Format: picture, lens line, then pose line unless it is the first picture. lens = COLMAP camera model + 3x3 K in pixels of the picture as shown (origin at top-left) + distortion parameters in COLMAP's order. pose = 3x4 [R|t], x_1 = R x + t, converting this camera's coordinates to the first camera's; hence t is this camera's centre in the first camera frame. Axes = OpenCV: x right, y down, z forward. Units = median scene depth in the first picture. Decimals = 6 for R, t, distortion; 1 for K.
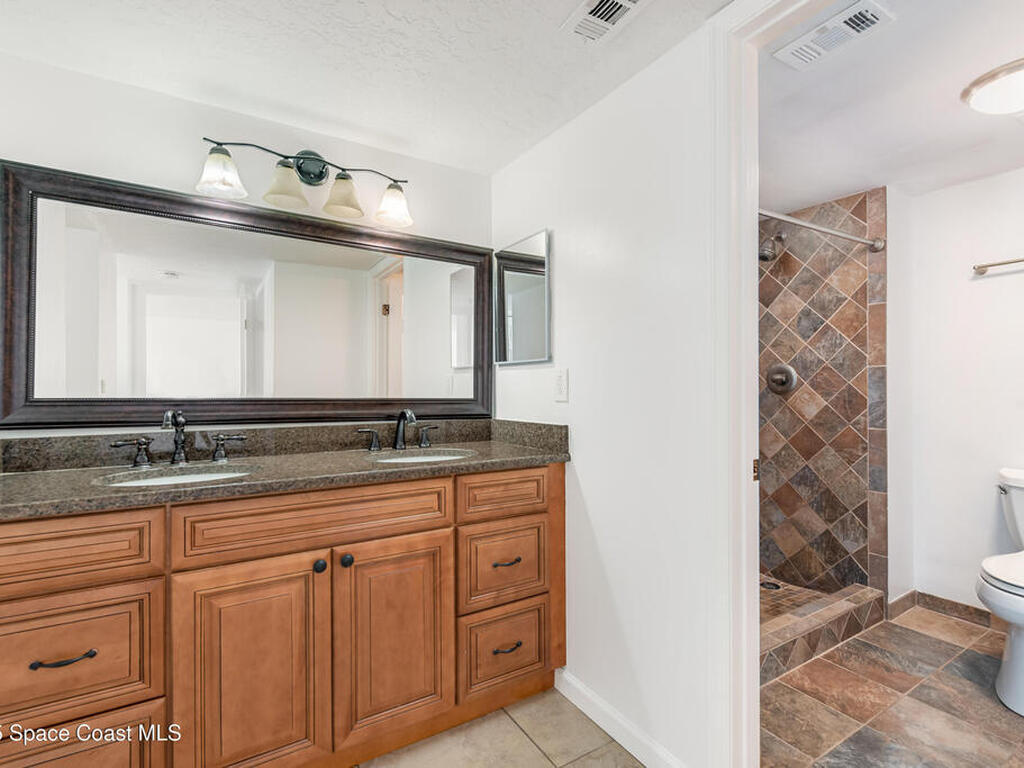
lens RADIAL K [[487.5, 0, 513.6], [0, 487.5, 383.5], [0, 0, 1]] dist [-0.002370, 0.000332]
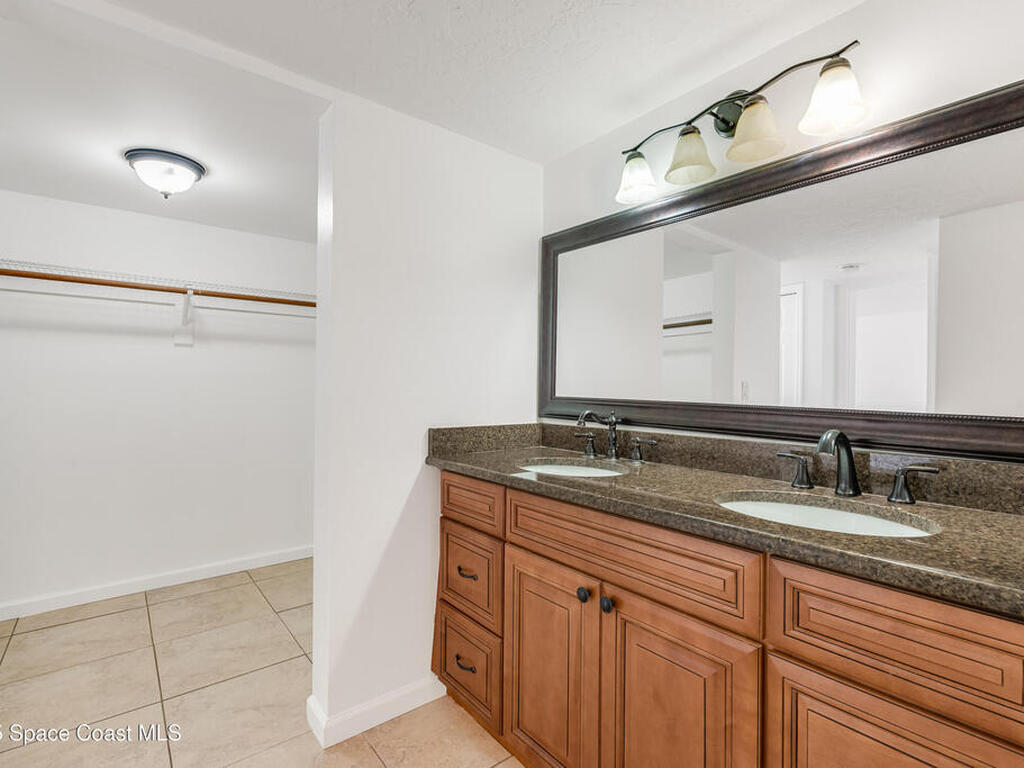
lens RADIAL K [[487.5, 0, 515.2], [0, 487.5, 388.4], [0, 0, 1]] dist [-0.002370, 0.000332]
pose [[0.135602, 0.005246, -0.990750, 0.388410], [0.000676, 0.999985, 0.005388, -0.000715], [0.990763, -0.001401, 0.135596, 0.655350]]
